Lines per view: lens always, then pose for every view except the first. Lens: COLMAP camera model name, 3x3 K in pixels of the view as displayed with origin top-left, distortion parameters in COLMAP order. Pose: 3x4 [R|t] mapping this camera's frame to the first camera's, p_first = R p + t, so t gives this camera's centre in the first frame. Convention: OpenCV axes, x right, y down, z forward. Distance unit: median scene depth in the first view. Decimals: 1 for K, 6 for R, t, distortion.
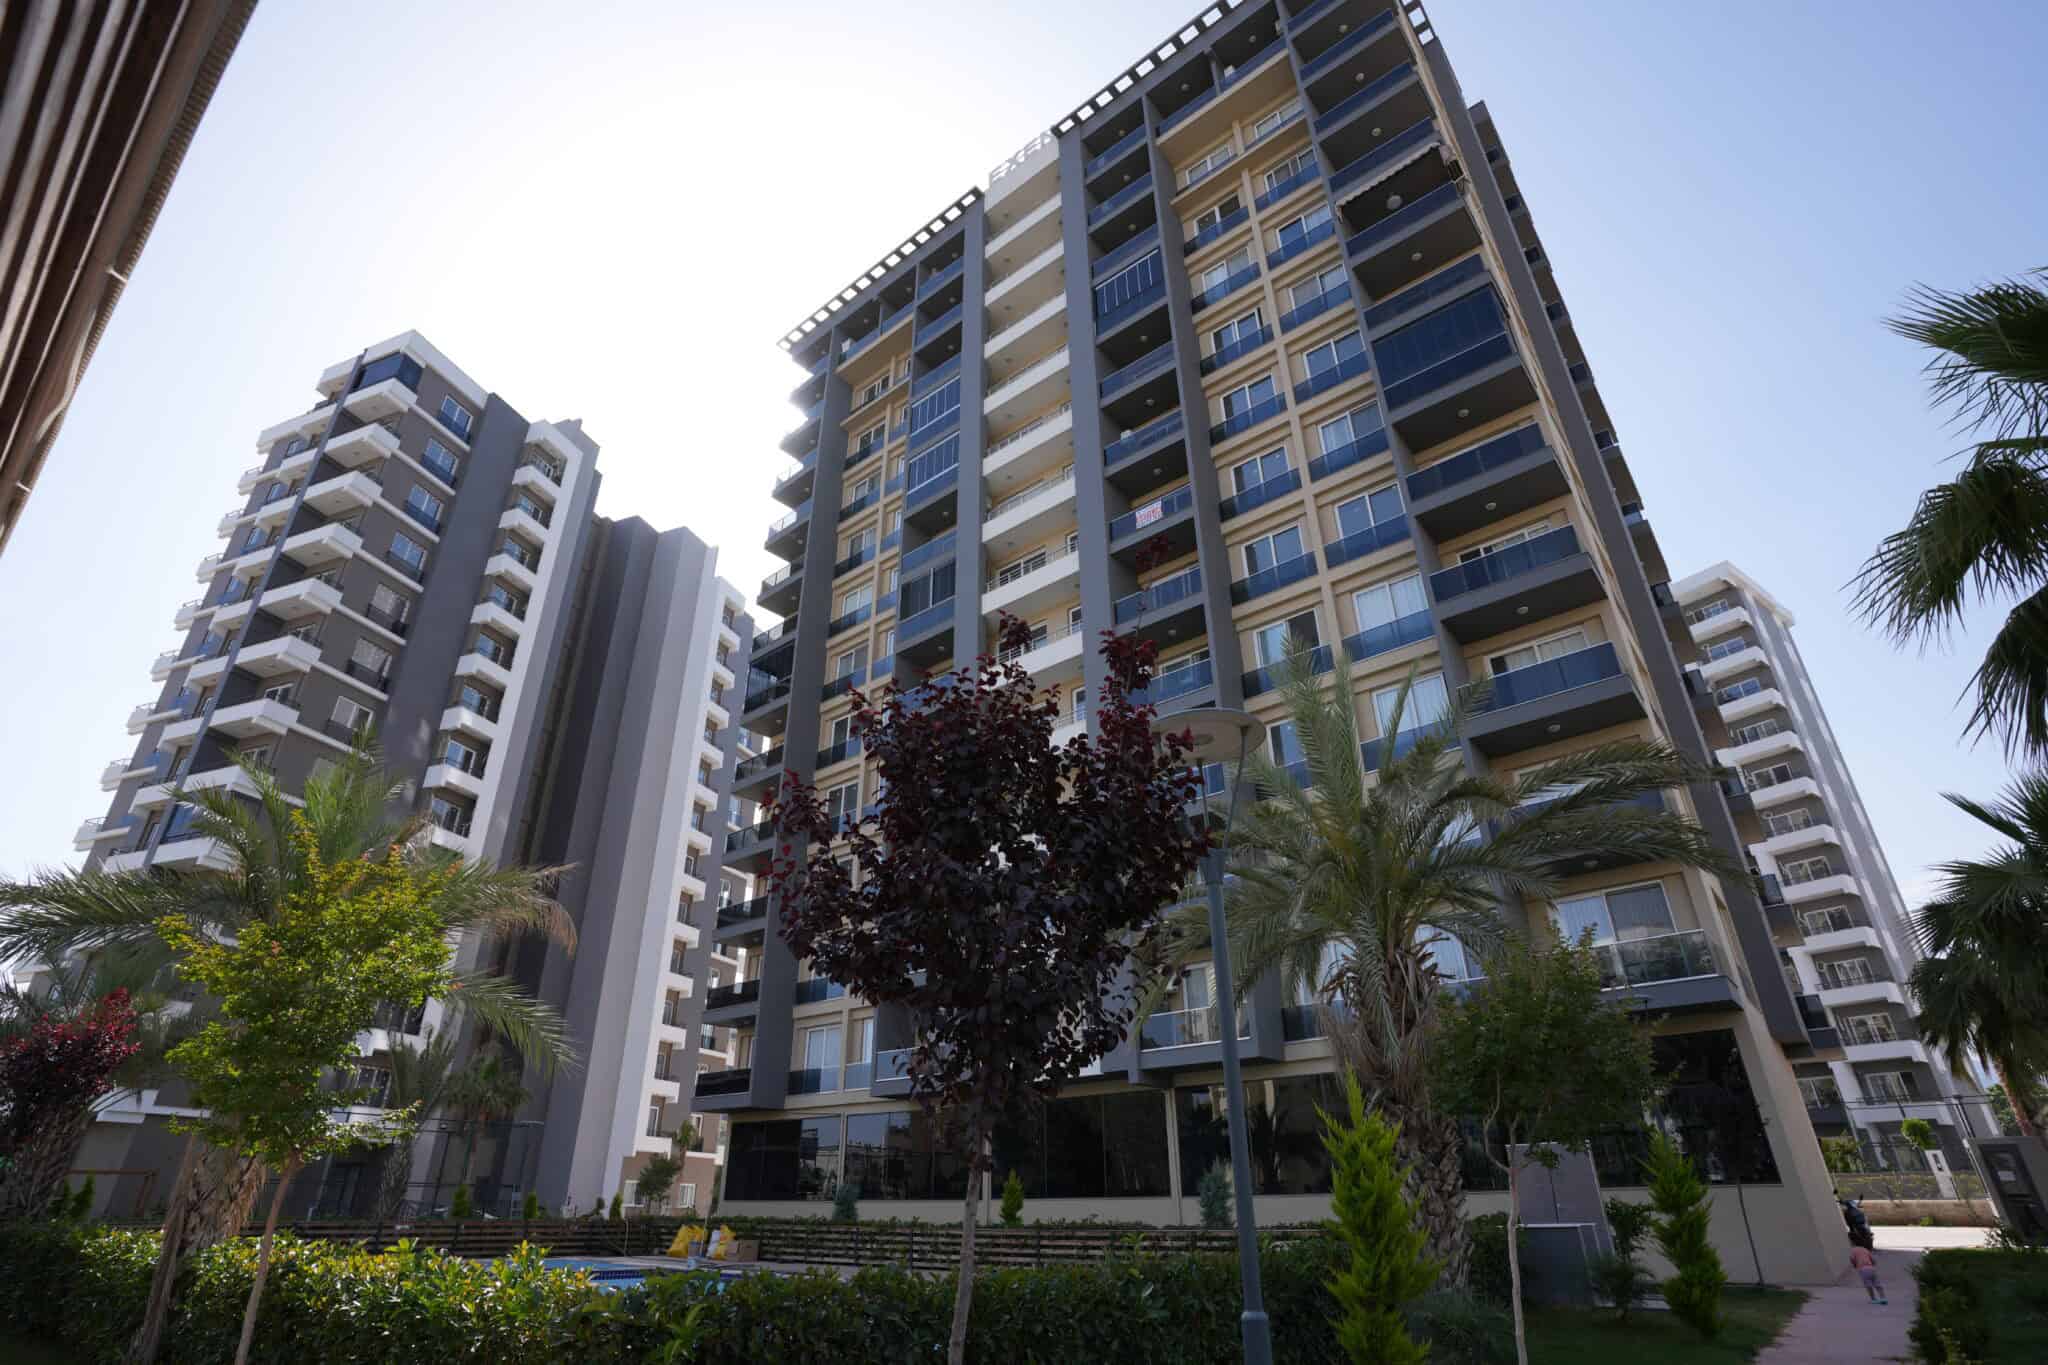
lens RADIAL K [[989.8, 0, 1015.7], [0, 989.8, 685.0], [0, 0, 1]] dist [-0.074261, 0.023227]
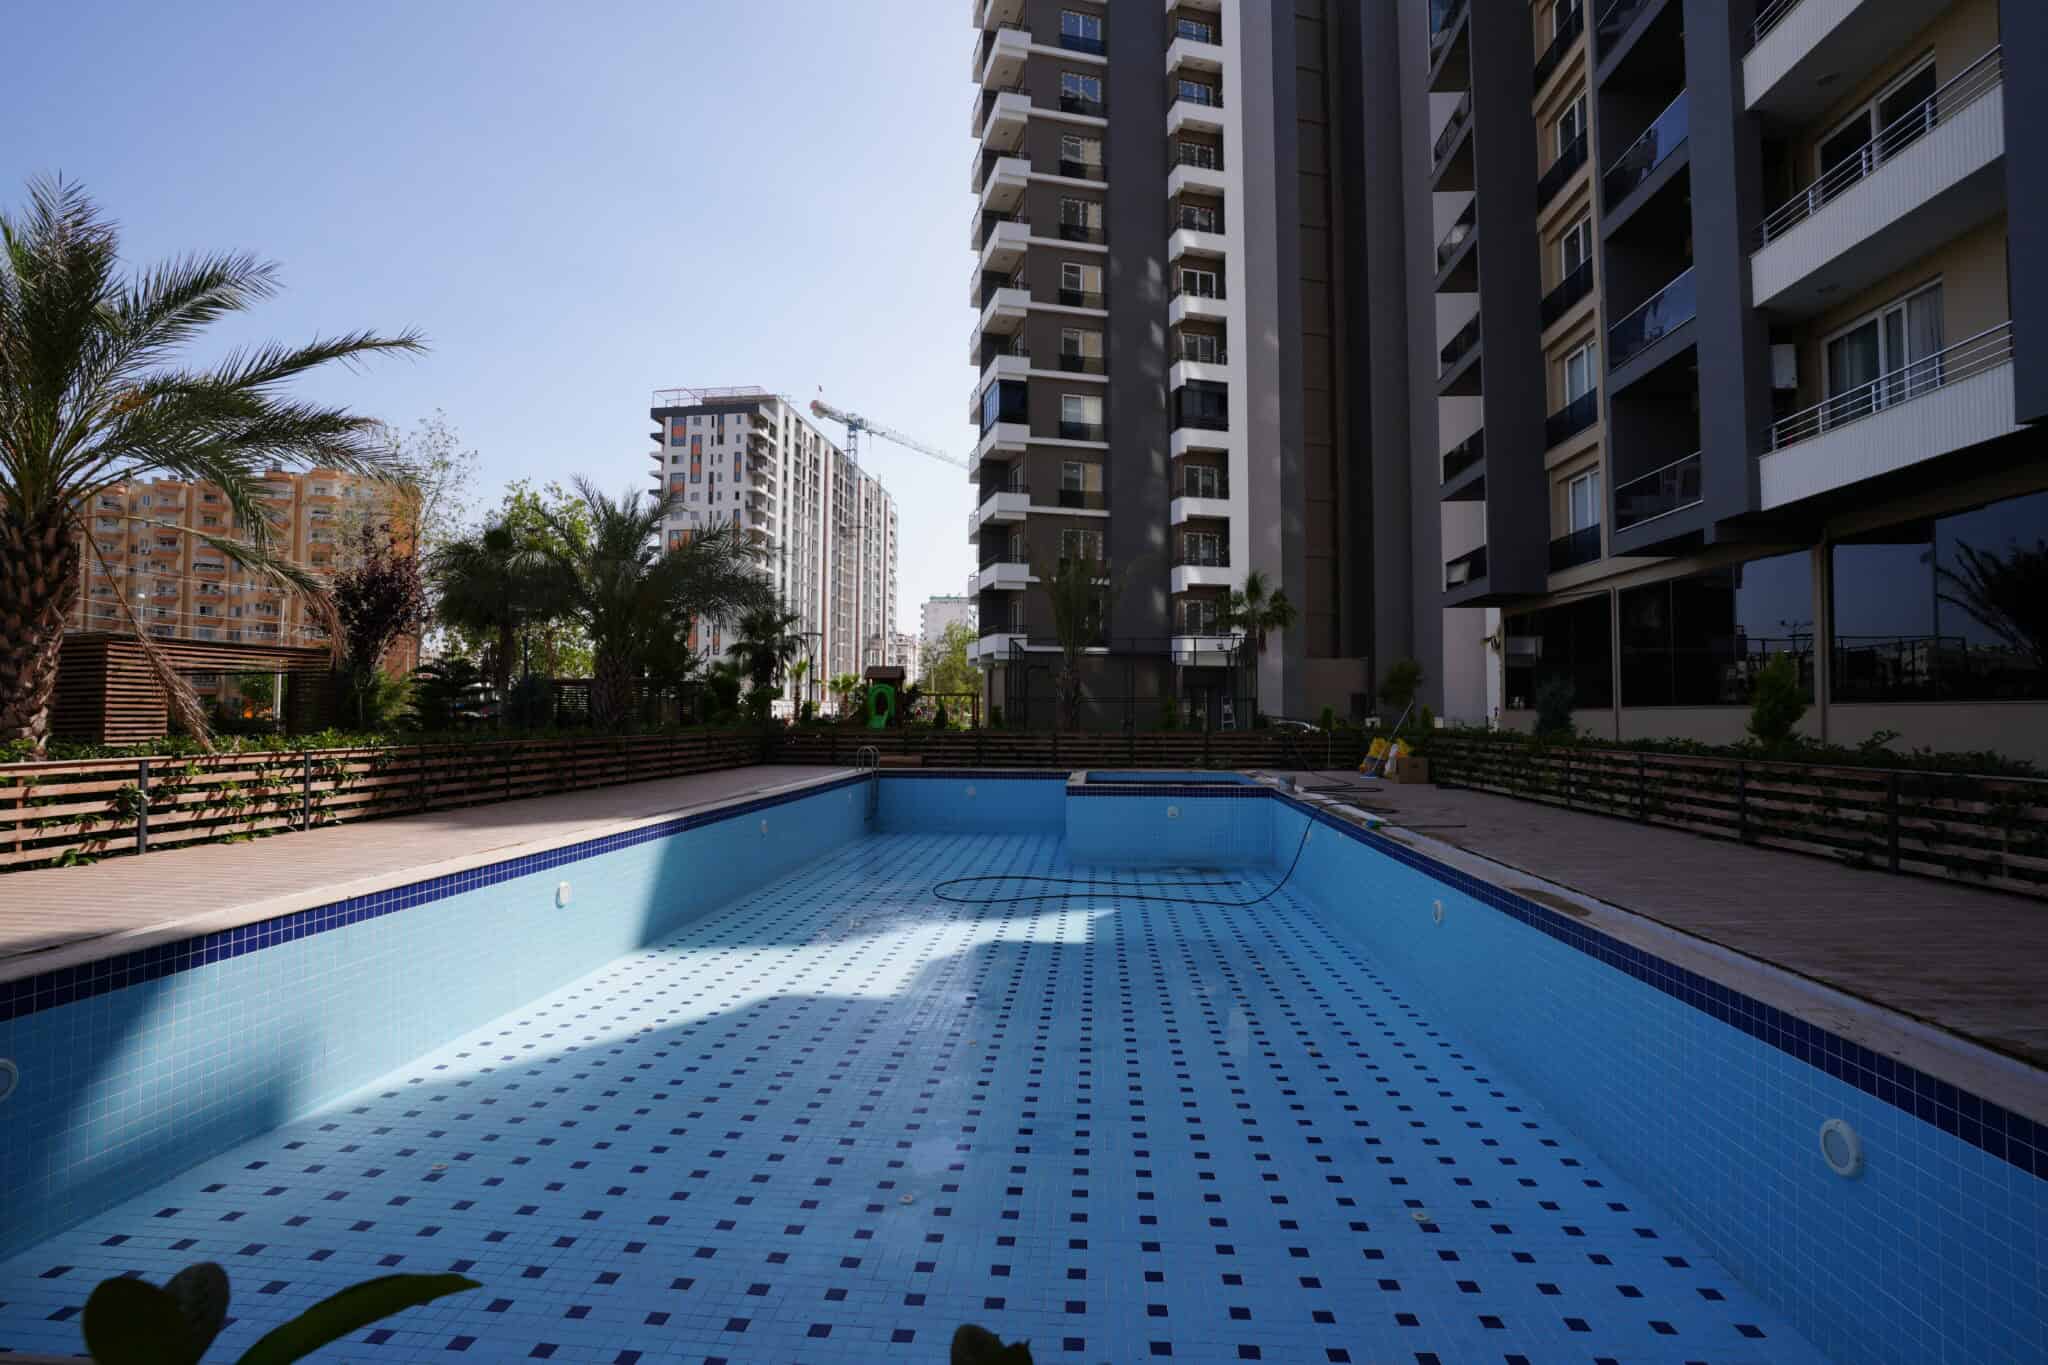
lens RADIAL K [[989.8, 0, 1020.3], [0, 989.8, 682.4], [0, 0, 1]] dist [-0.074261, 0.023227]
pose [[0.574642, -0.017025, -0.818228, 0.188336], [0.380006, 0.891024, 0.248339, 0.259881], [0.724833, -0.453637, 0.518489, 0.483974]]
